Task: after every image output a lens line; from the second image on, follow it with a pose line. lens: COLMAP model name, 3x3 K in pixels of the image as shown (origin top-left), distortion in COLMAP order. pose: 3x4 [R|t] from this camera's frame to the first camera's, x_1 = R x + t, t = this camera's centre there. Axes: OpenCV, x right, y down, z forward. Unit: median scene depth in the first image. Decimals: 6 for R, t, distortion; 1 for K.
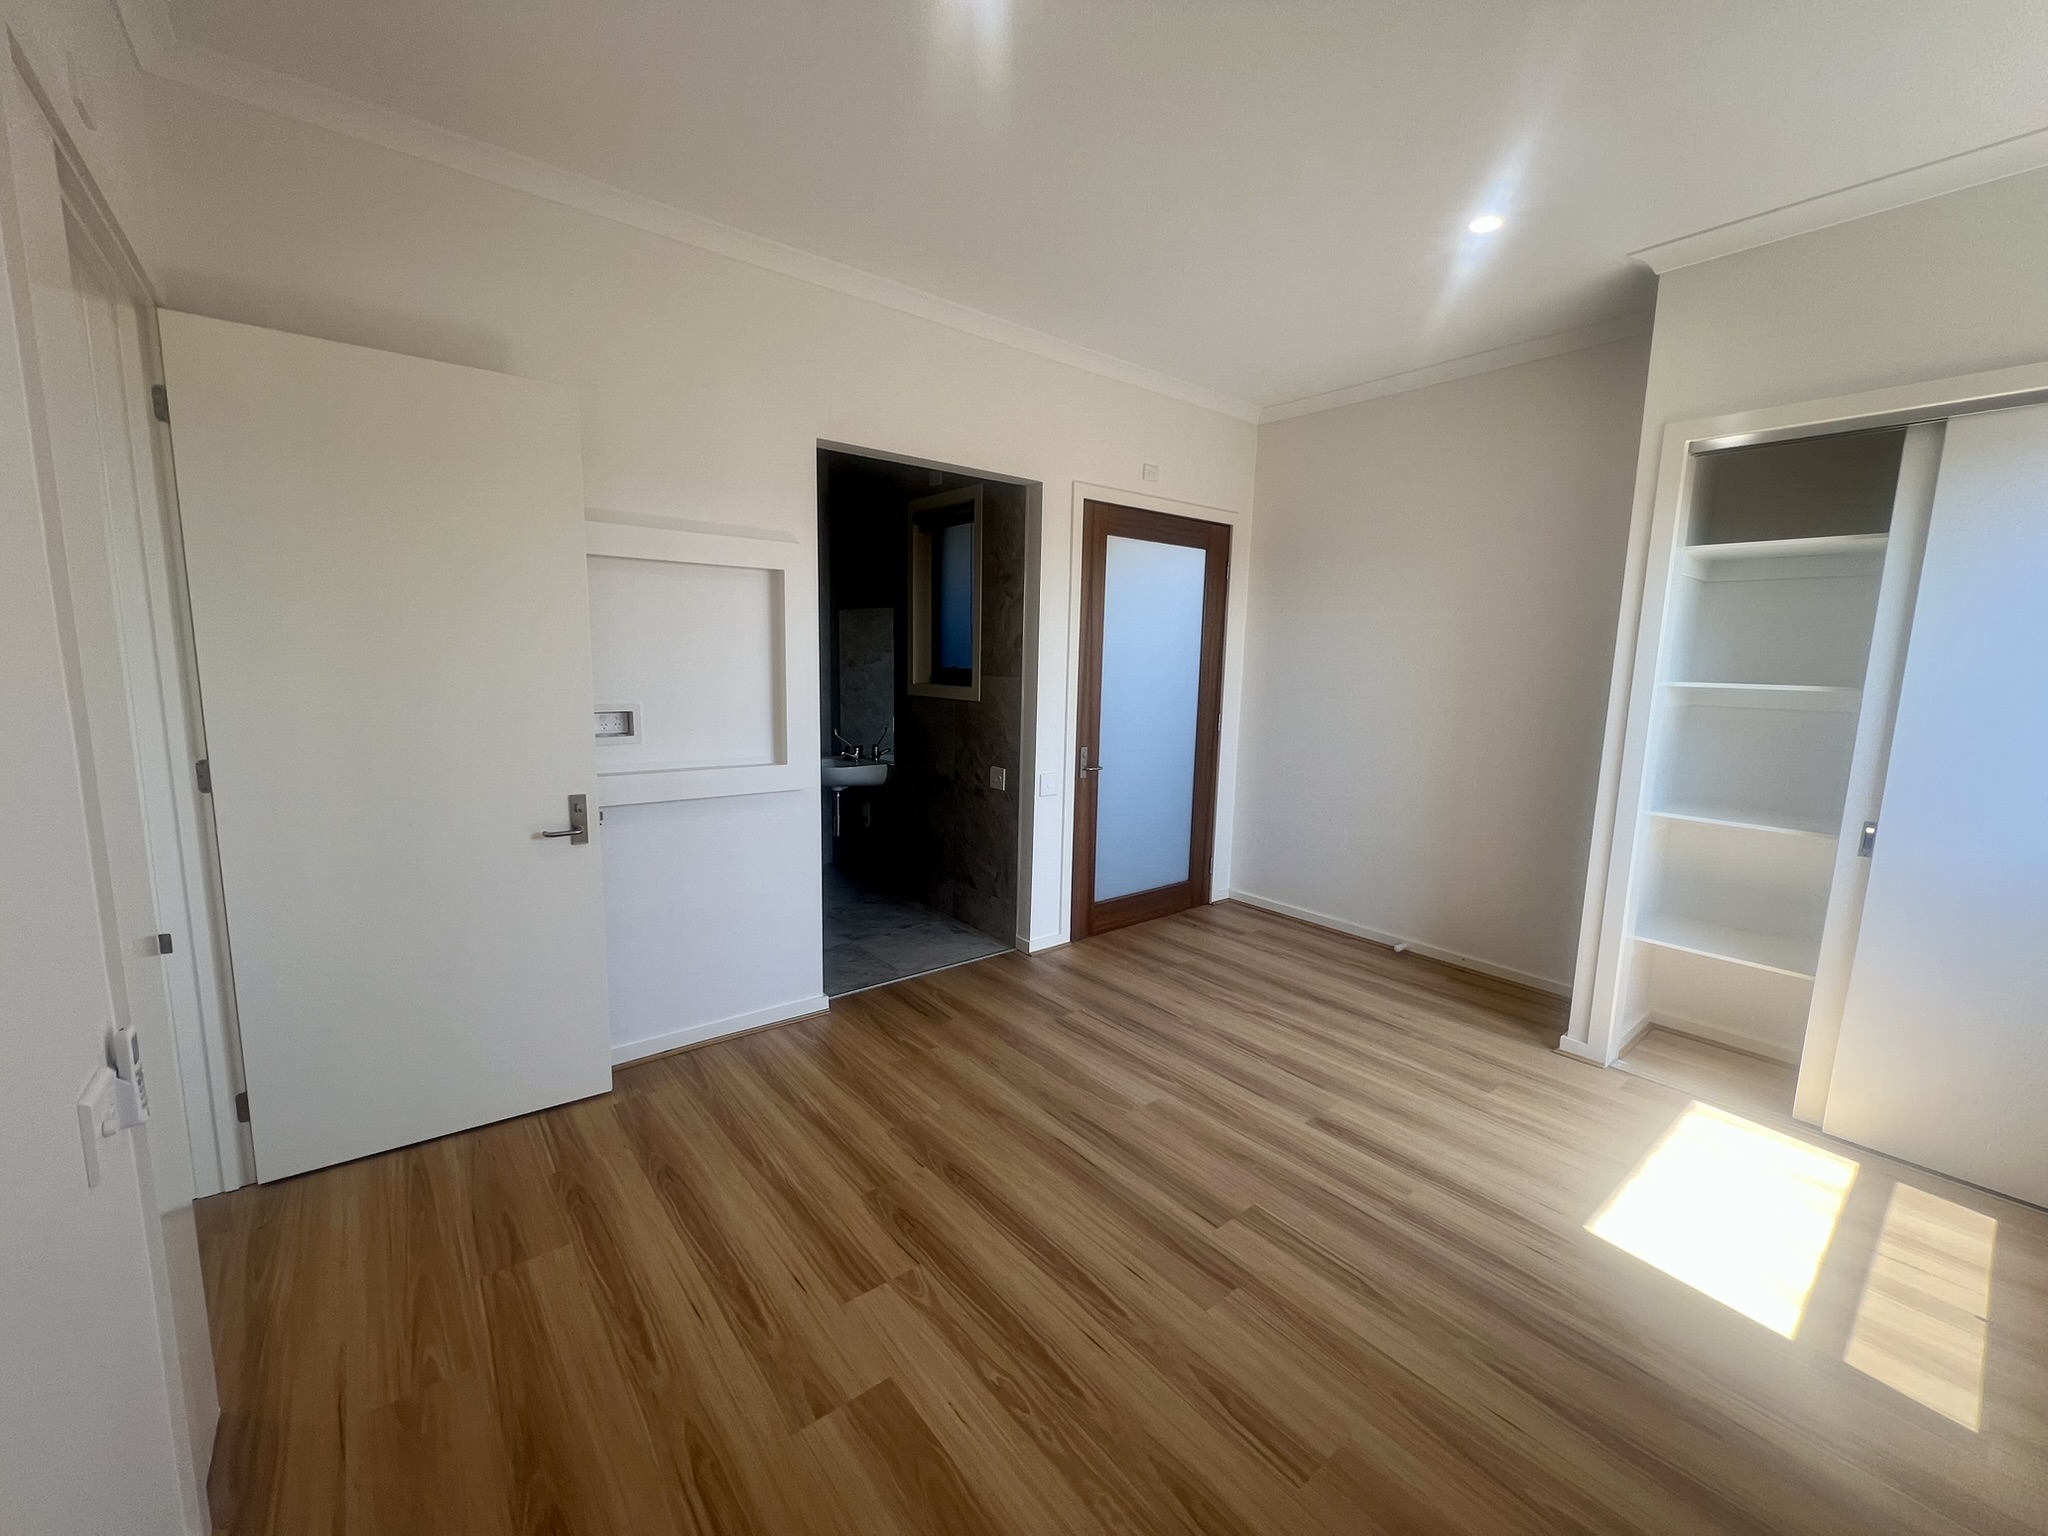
lens RADIAL K [[825.0, 0, 1024.0], [0, 825.0, 768.0], [0, 0, 1]] dist [-0.000490, 0.000215]
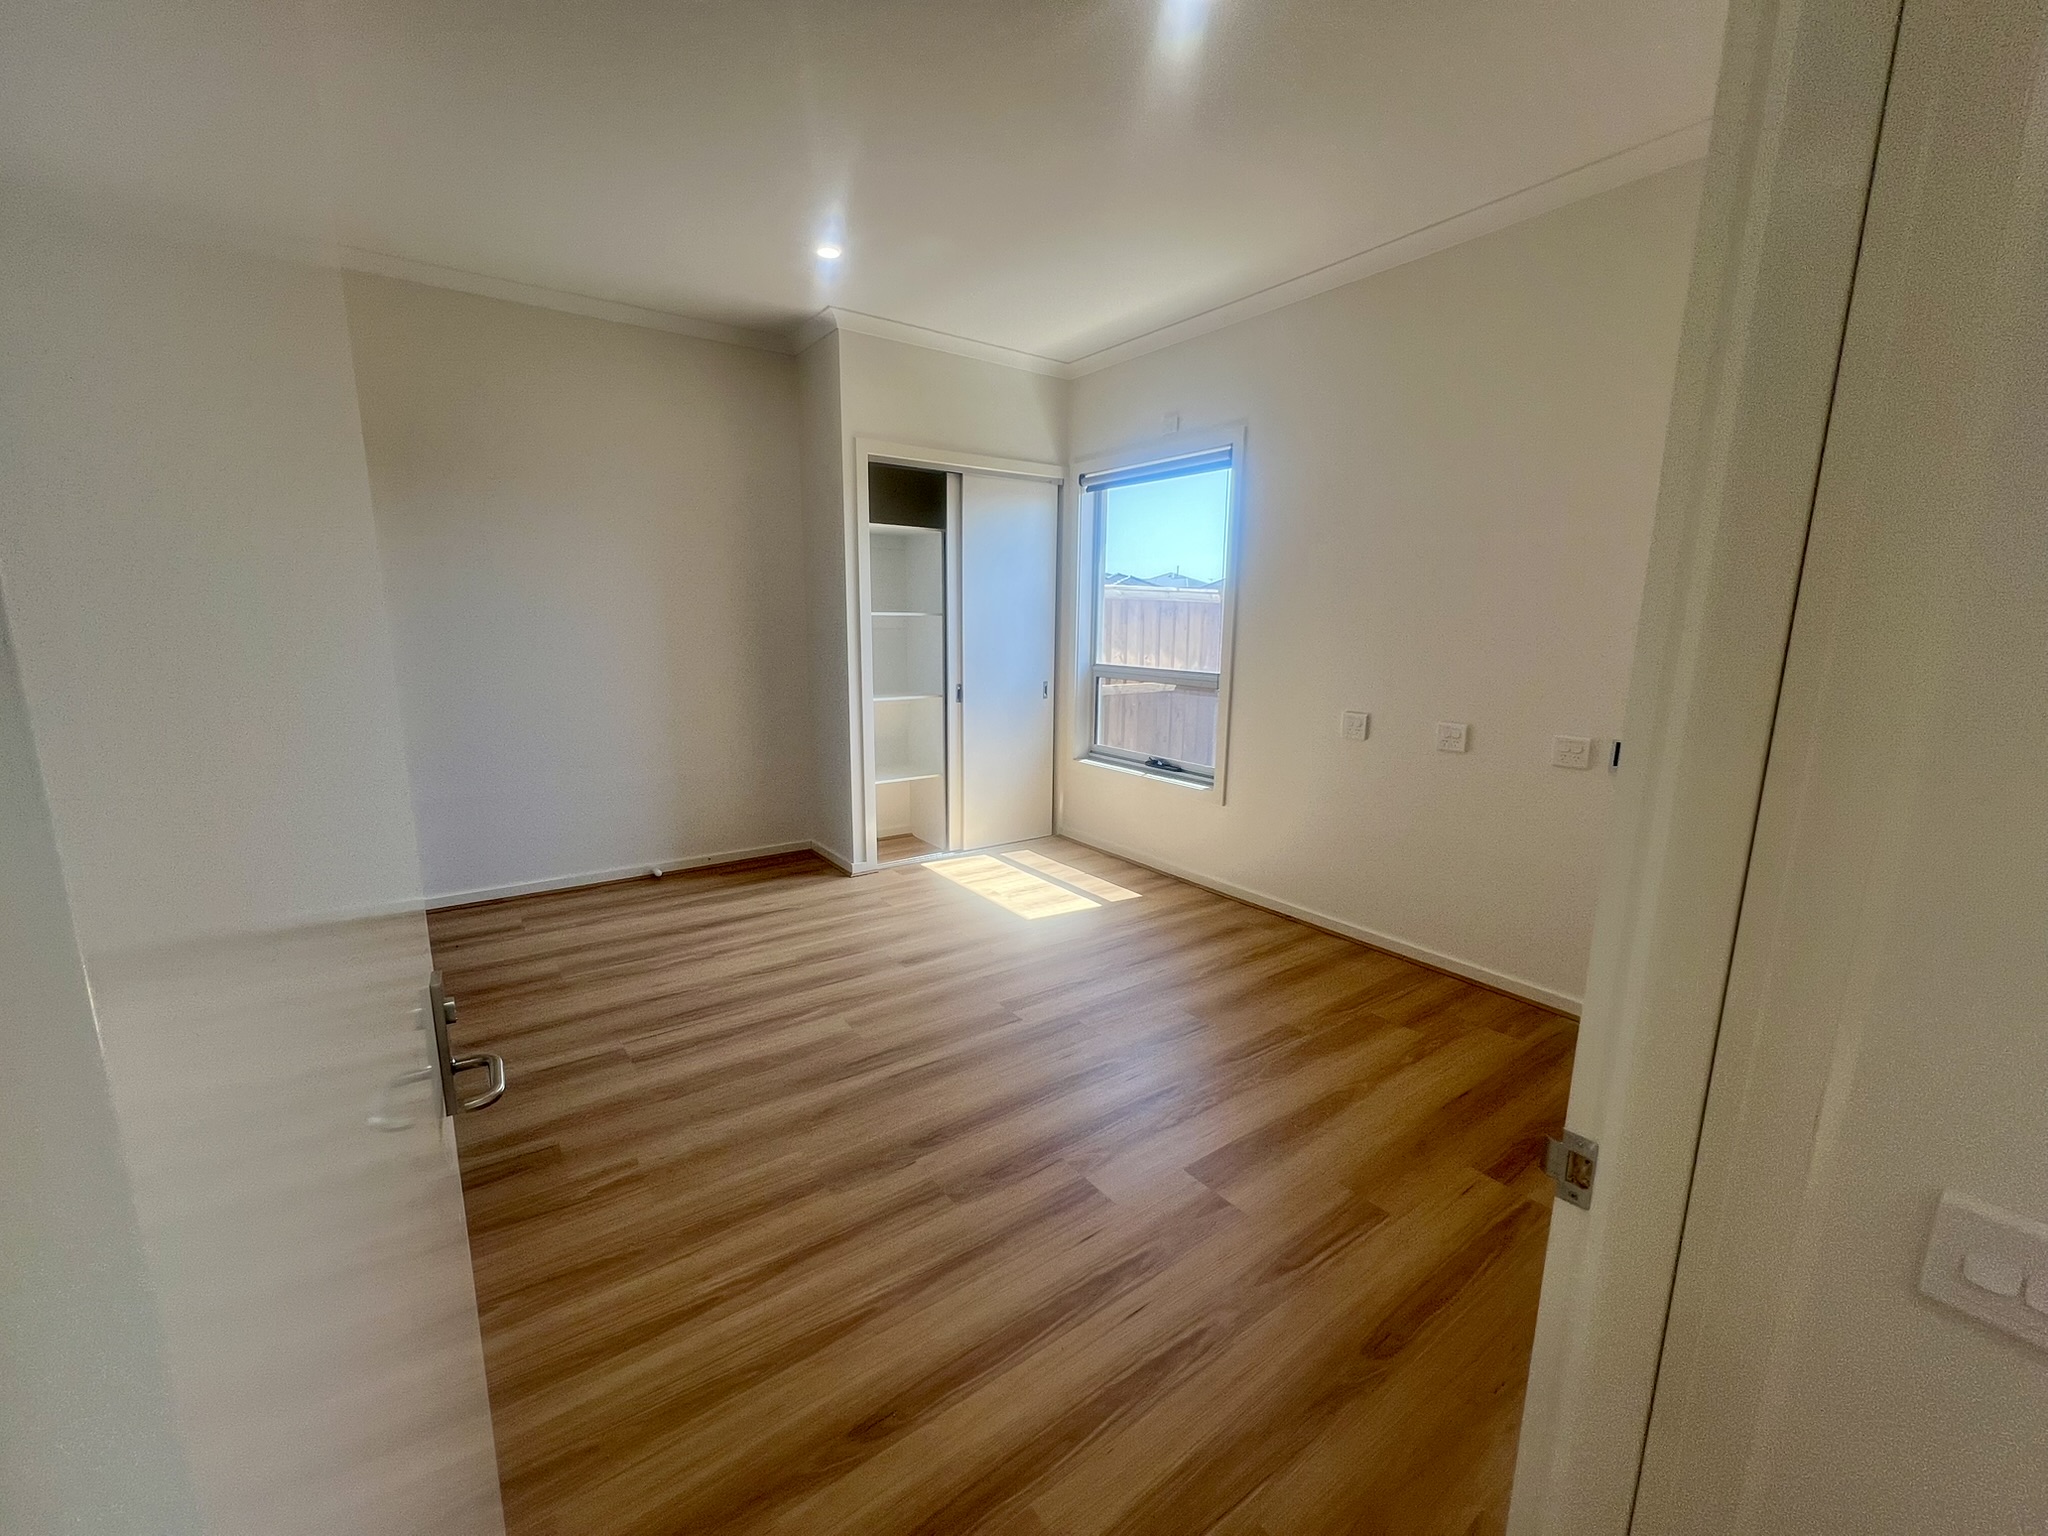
lens RADIAL K [[818.3, 0, 1024.0], [0, 818.3, 768.0], [0, 0, 1]] dist [-0.001309, -0.000125]
pose [[0.053909, -0.201163, 0.978073, -0.746105], [0.125059, 0.973146, 0.193256, -0.081654], [-0.990684, 0.111898, 0.077619, 0.622896]]
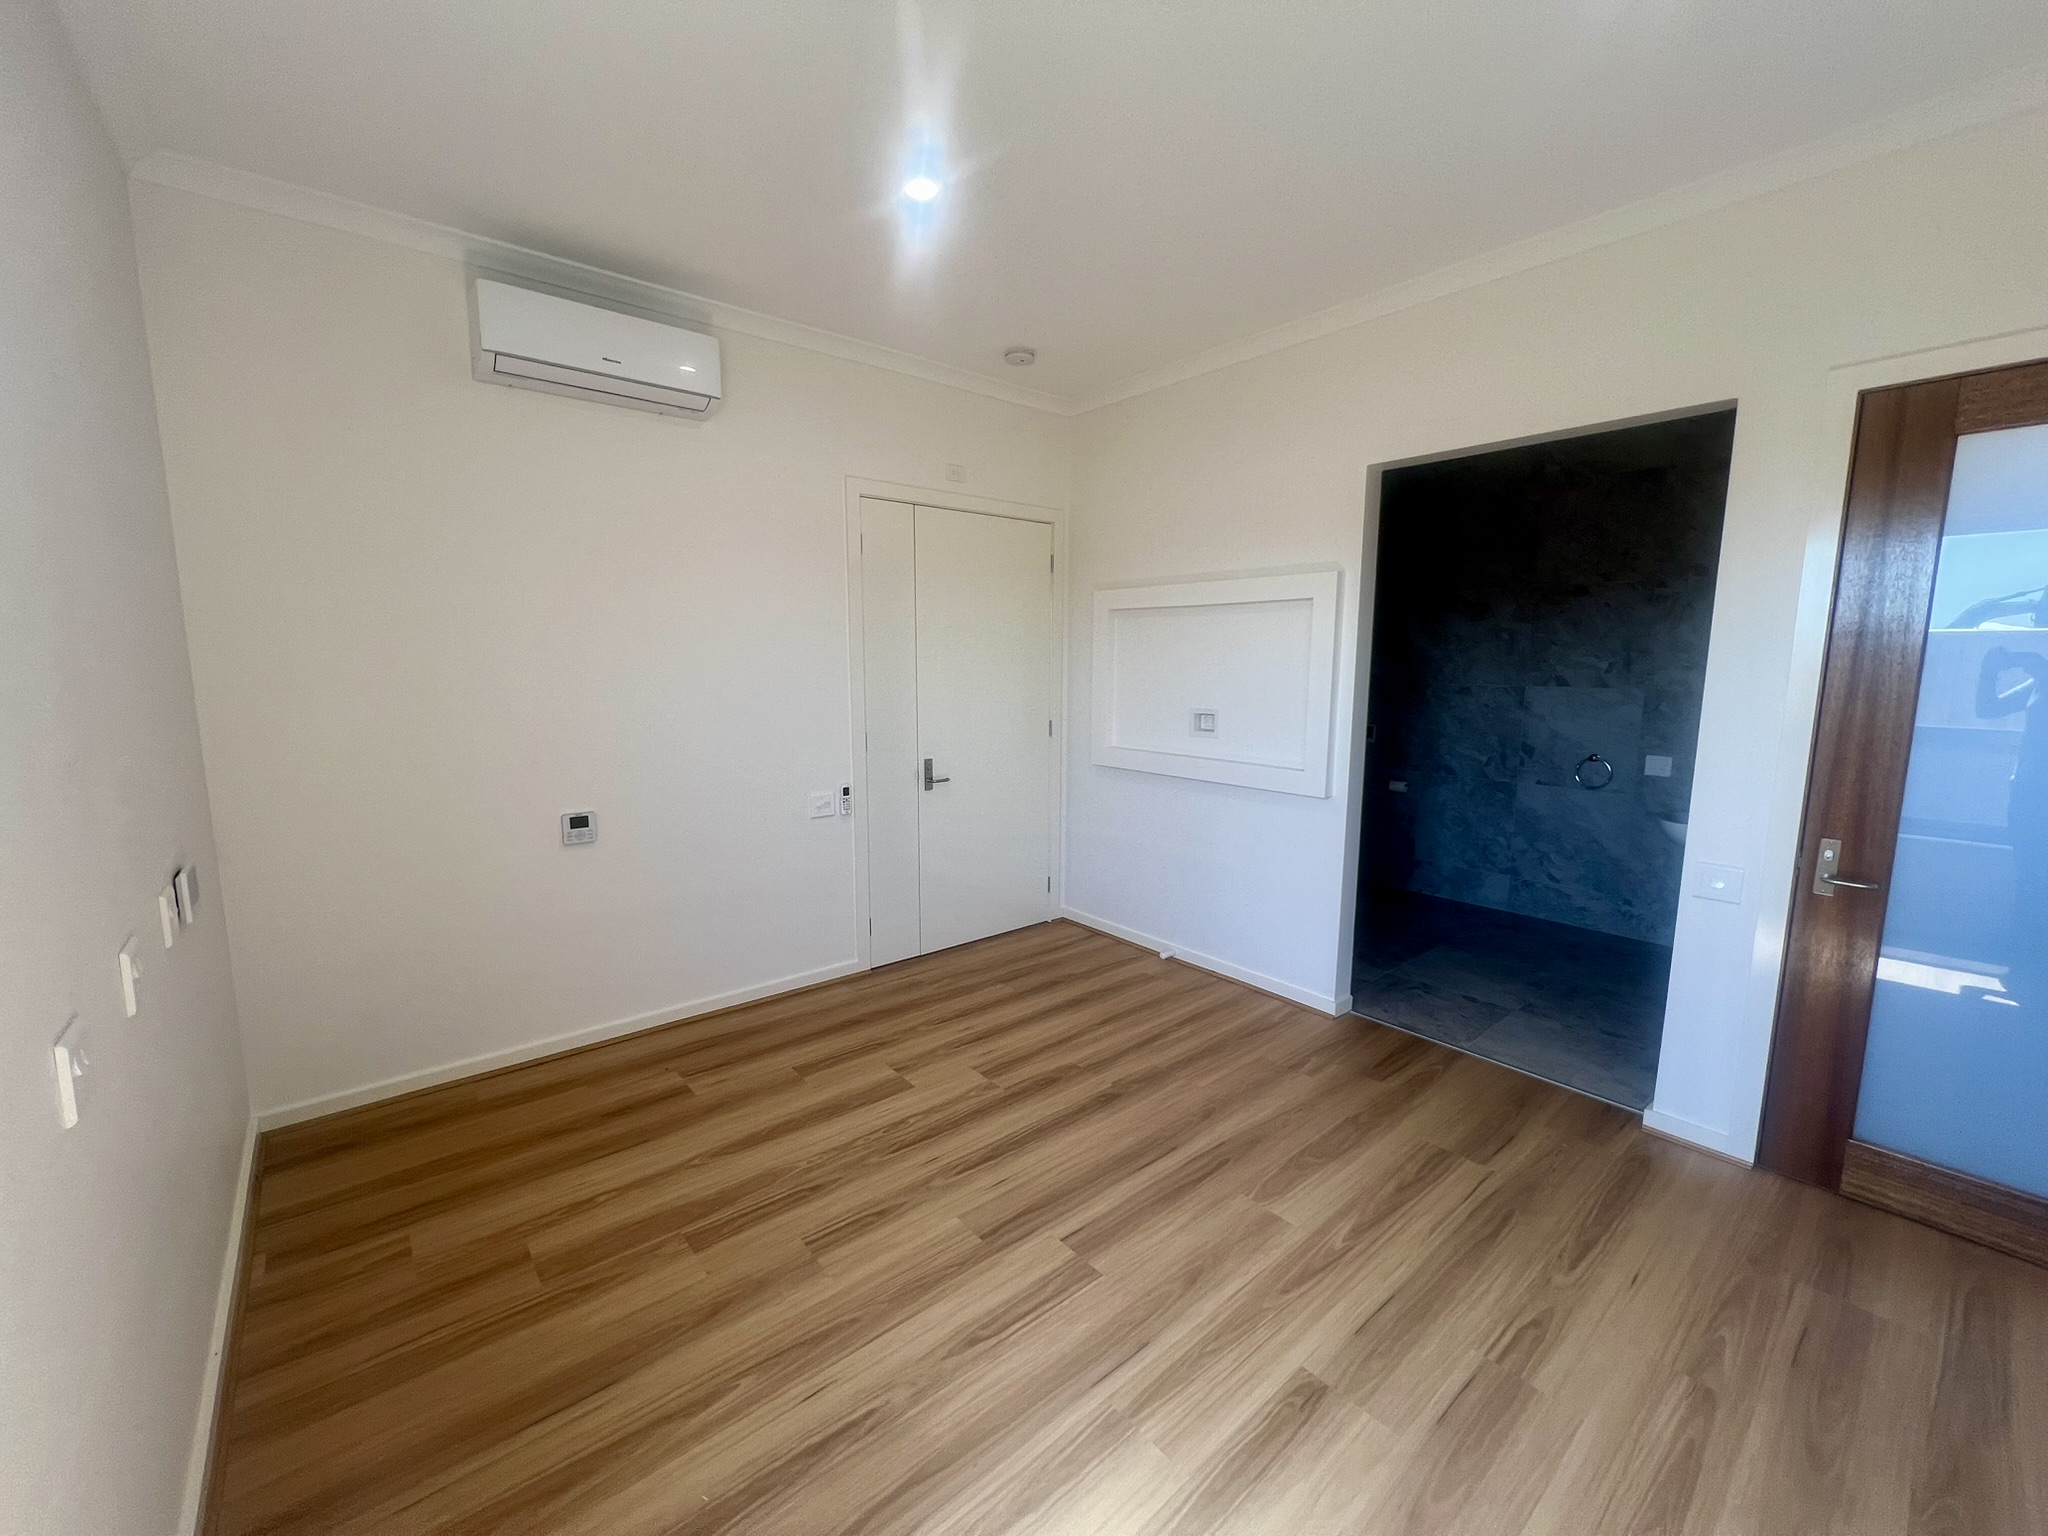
lens RADIAL K [[818.3, 0, 1024.0], [0, 818.3, 768.0], [0, 0, 1]] dist [-0.001309, -0.000125]
pose [[0.020025, 0.114593, -0.993211, 0.857347], [-0.137553, 0.984279, 0.110789, -0.086152], [0.990292, 0.134401, 0.035472, 0.621579]]
